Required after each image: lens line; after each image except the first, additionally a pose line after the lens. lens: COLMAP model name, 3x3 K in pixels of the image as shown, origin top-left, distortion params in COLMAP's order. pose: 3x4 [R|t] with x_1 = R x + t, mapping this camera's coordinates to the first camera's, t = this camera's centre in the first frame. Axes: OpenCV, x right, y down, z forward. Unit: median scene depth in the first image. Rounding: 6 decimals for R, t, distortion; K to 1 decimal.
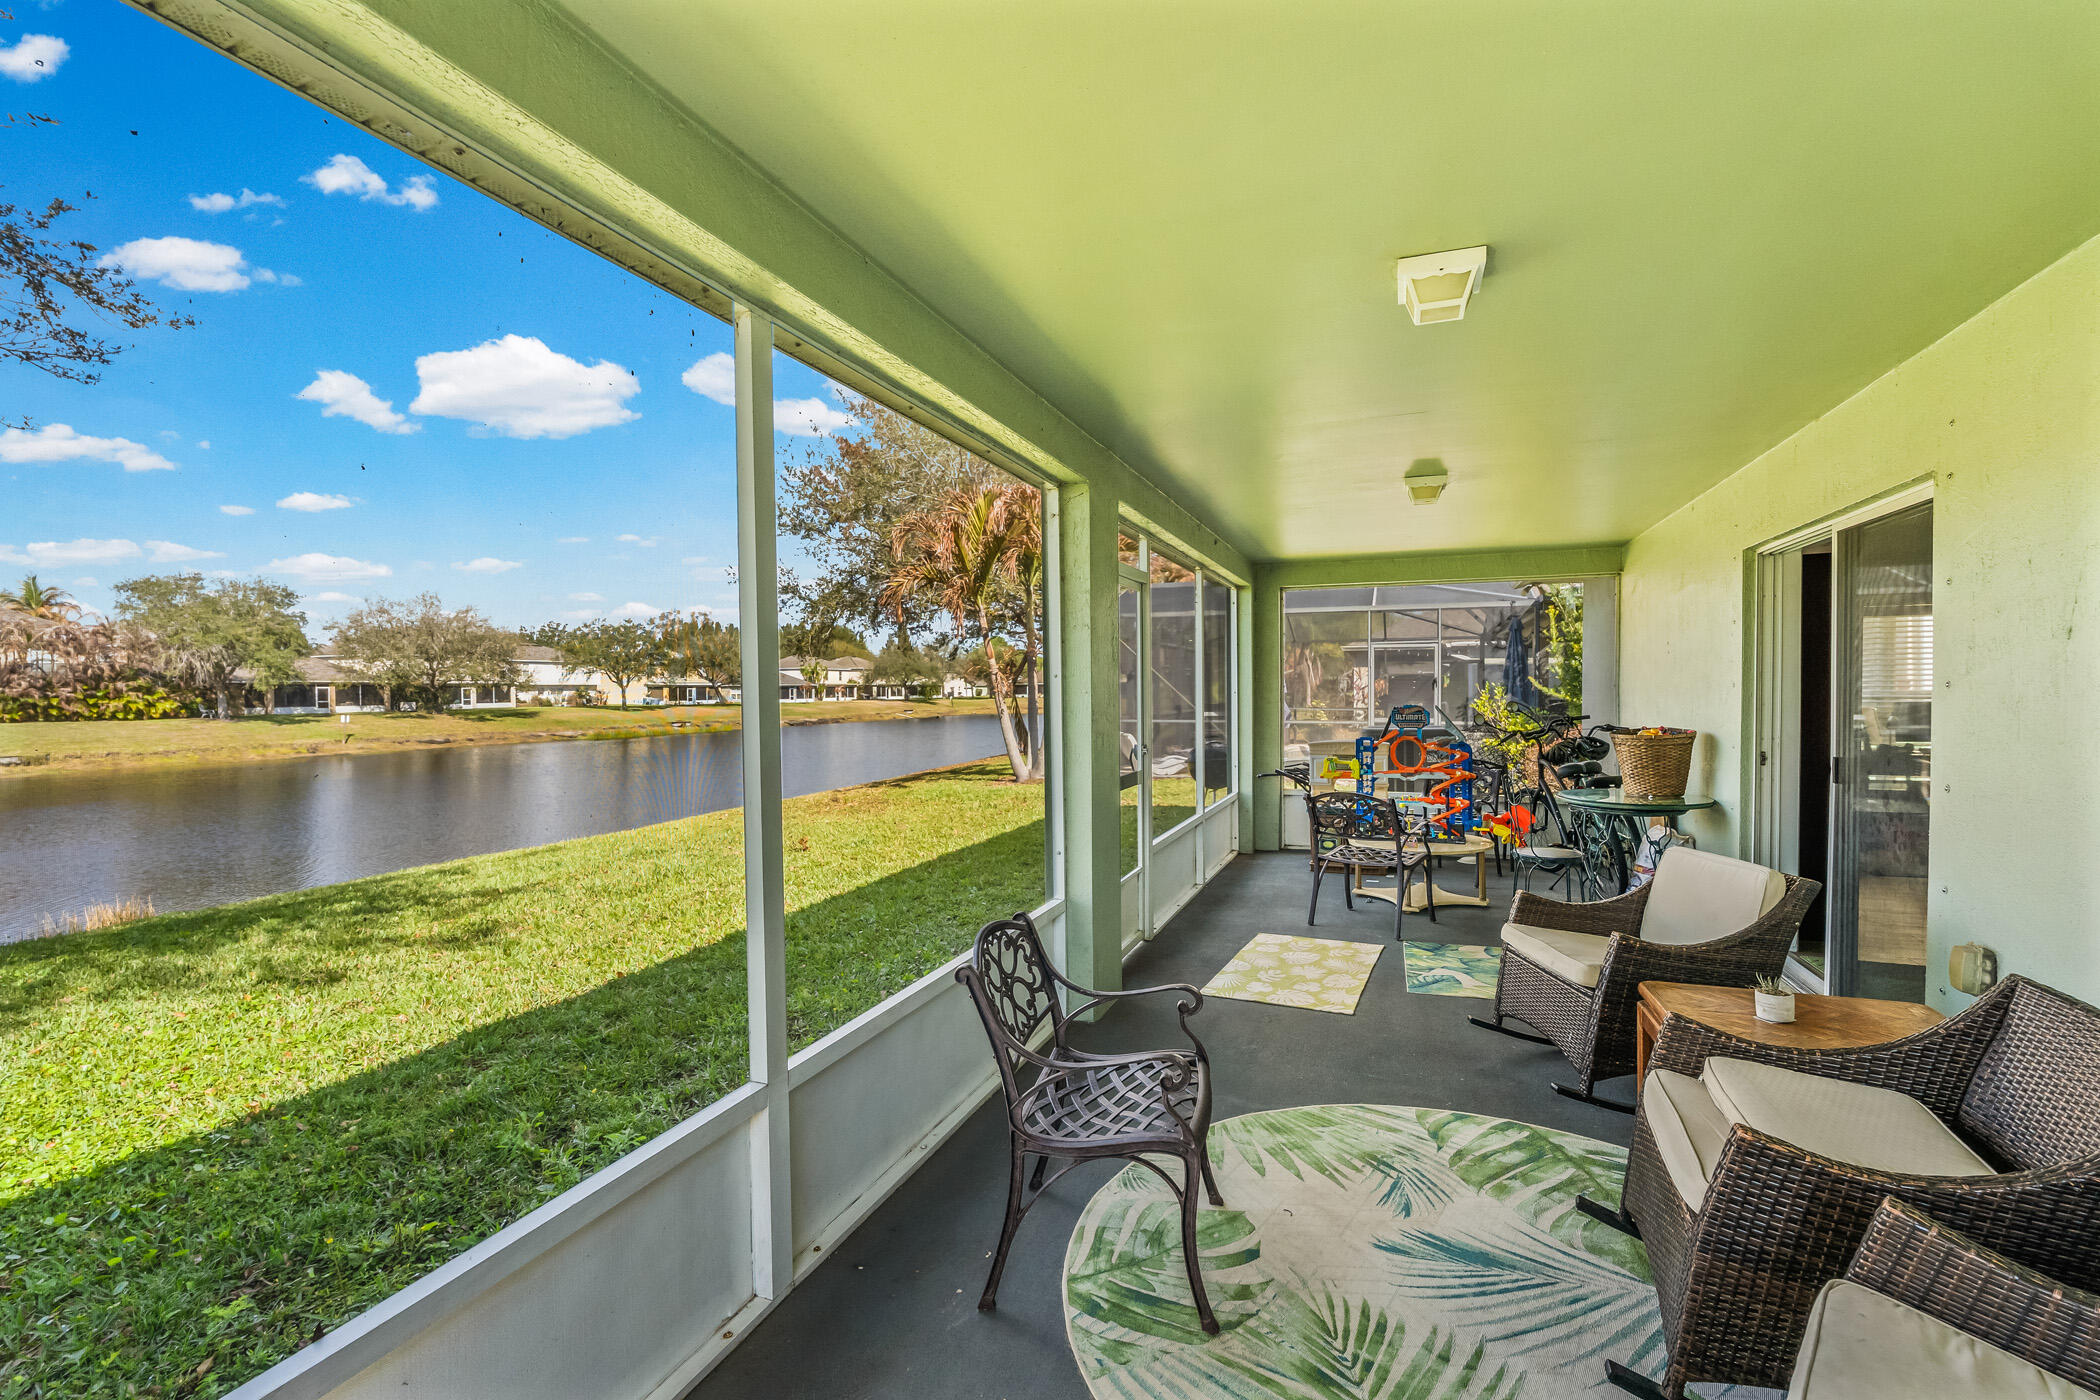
lens RADIAL K [[947.3, 0, 1044.9], [0, 947.3, 709.6], [0, 0, 1]] dist [0.003133, 0.000169]
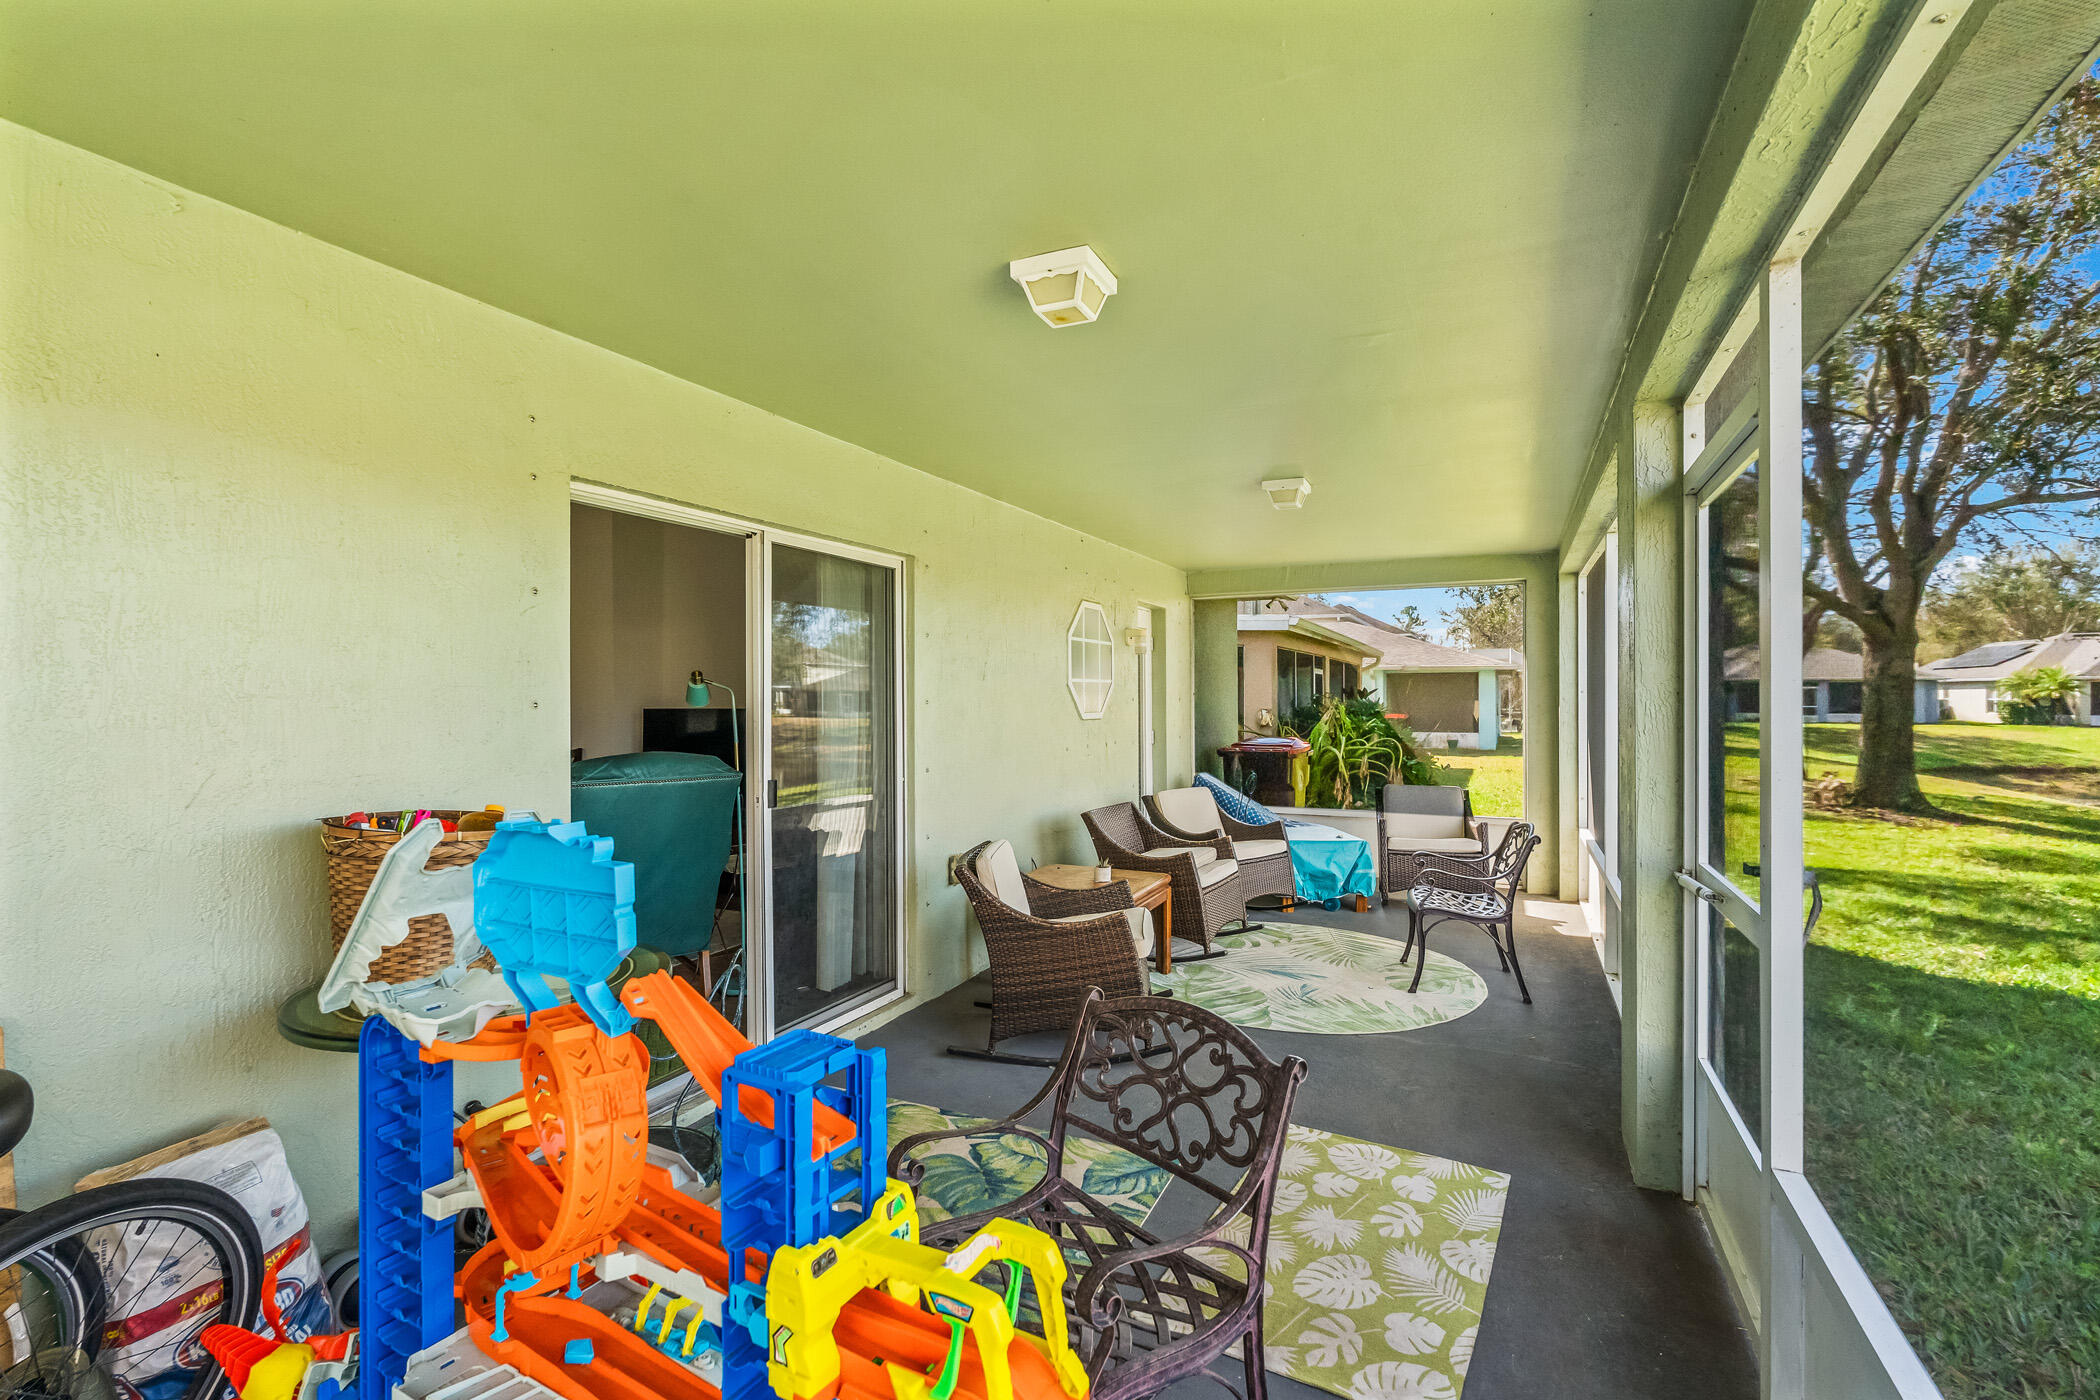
lens RADIAL K [[947.3, 0, 1044.9], [0, 947.3, 709.6], [0, 0, 1]] dist [0.003133, 0.000169]
pose [[-0.996424, 0.007953, 0.084121, 0.655822], [0.011070, 0.999267, 0.036653, -0.072504], [-0.083768, 0.037453, -0.995781, 2.585342]]
